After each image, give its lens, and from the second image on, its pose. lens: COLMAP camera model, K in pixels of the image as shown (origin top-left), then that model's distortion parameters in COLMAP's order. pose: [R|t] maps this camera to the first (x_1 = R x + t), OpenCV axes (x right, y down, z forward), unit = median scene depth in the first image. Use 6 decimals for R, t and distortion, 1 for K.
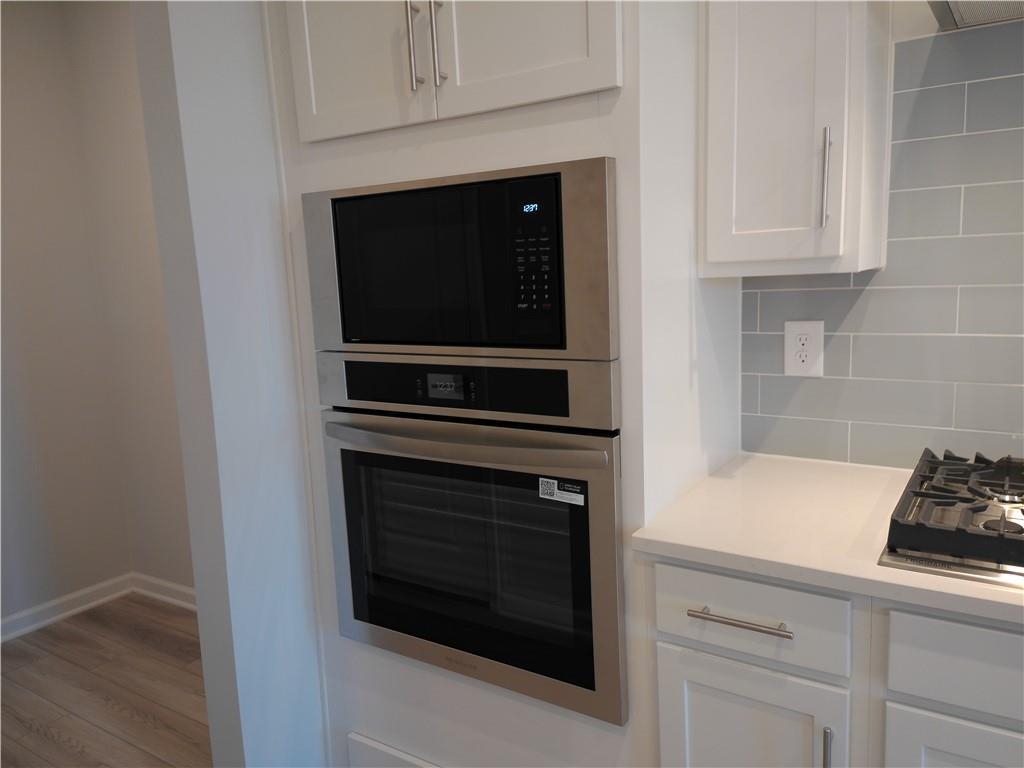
lens RADIAL K [[751.4, 0, 514.8], [0, 751.4, 384.9], [0, 0, 1]] dist [0.150375, -0.169123]
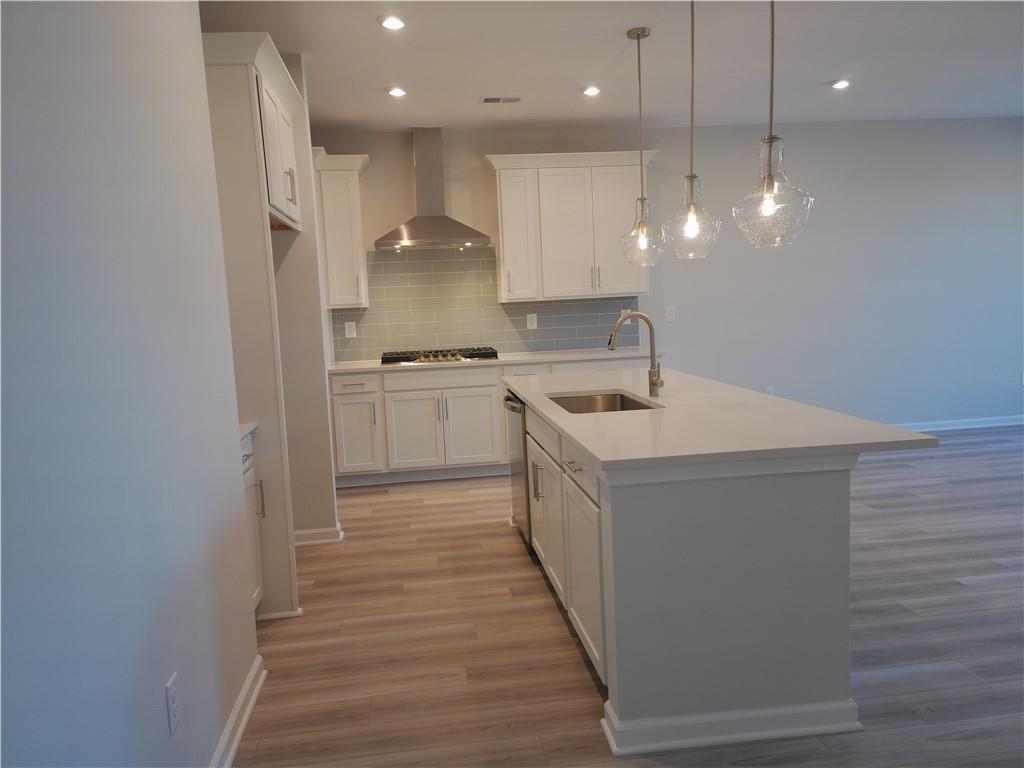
lens RADIAL K [[751.4, 0, 514.8], [0, 751.4, 384.9], [0, 0, 1]] dist [0.150375, -0.169123]
pose [[0.748889, -0.058828, 0.660079, -1.566344], [0.107415, 0.993656, -0.033311, 0.460022], [-0.653932, 0.095849, 0.750457, -2.386774]]
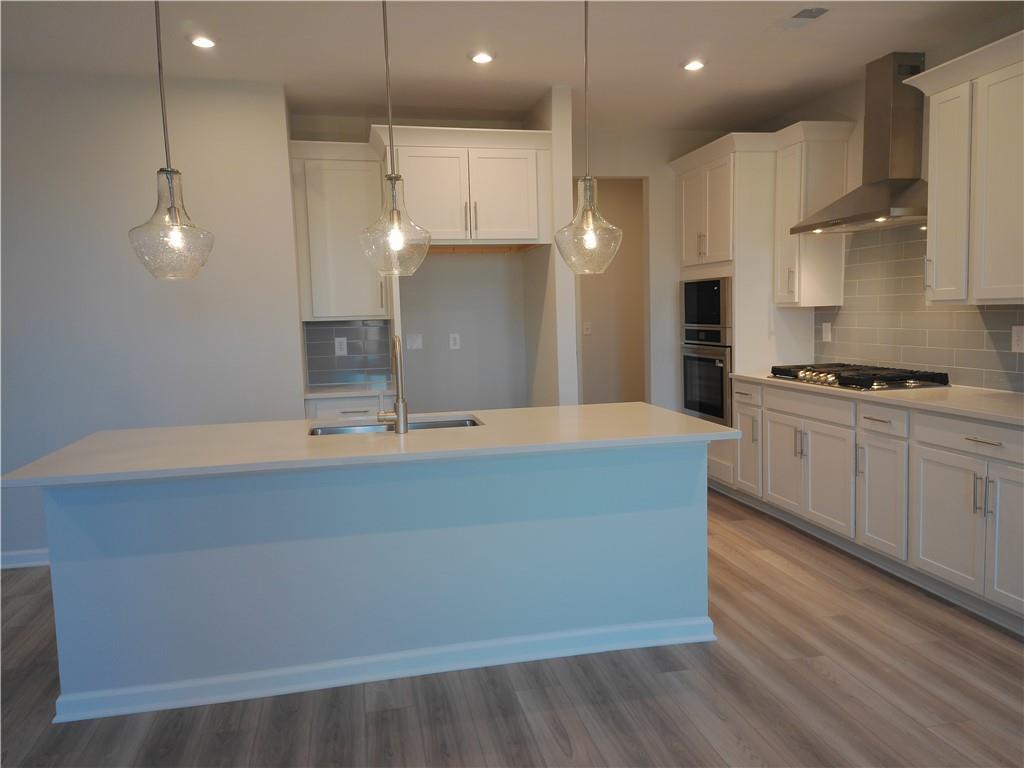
lens RADIAL K [[751.4, 0, 514.8], [0, 751.4, 384.9], [0, 0, 1]] dist [0.150375, -0.169123]
pose [[0.718957, 0.099498, -0.687896, 1.775389], [-0.115933, 0.993003, 0.022460, 0.258238], [0.685317, 0.063602, 0.725462, -2.210528]]
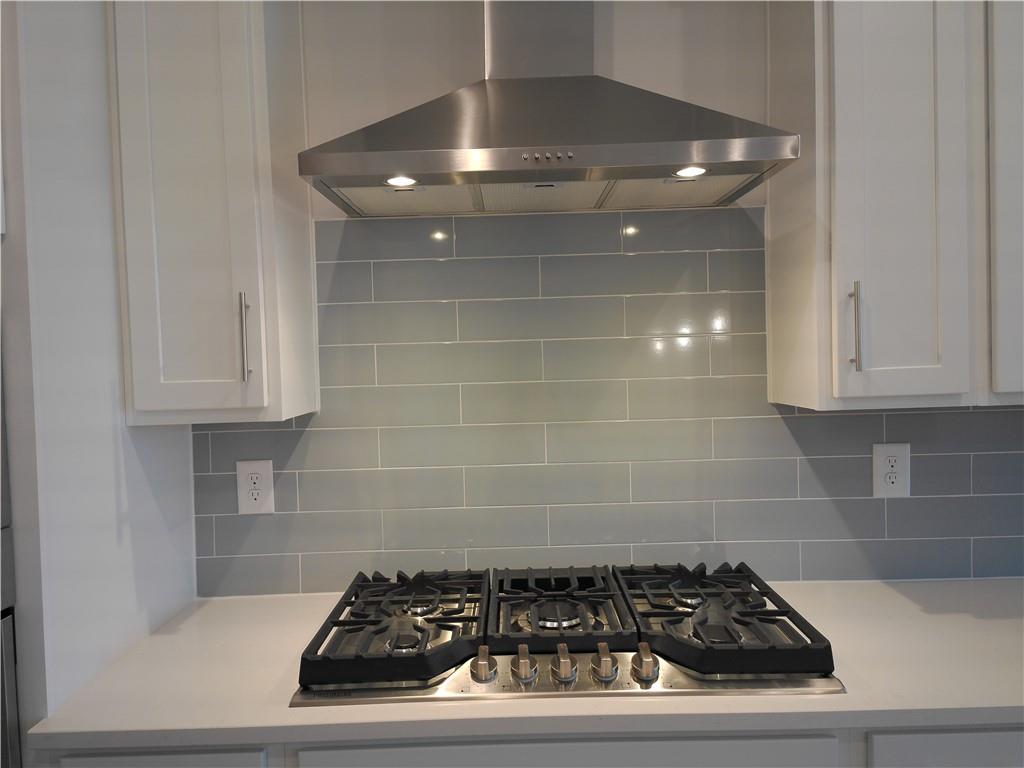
lens RADIAL K [[751.4, 0, 514.8], [0, 751.4, 384.9], [0, 0, 1]] dist [0.150375, -0.169123]
pose [[0.833252, 0.004493, 0.552875, 0.111232], [0.072252, 0.990507, -0.116943, -0.043083], [-0.548152, 0.137390, 0.825017, -0.072399]]
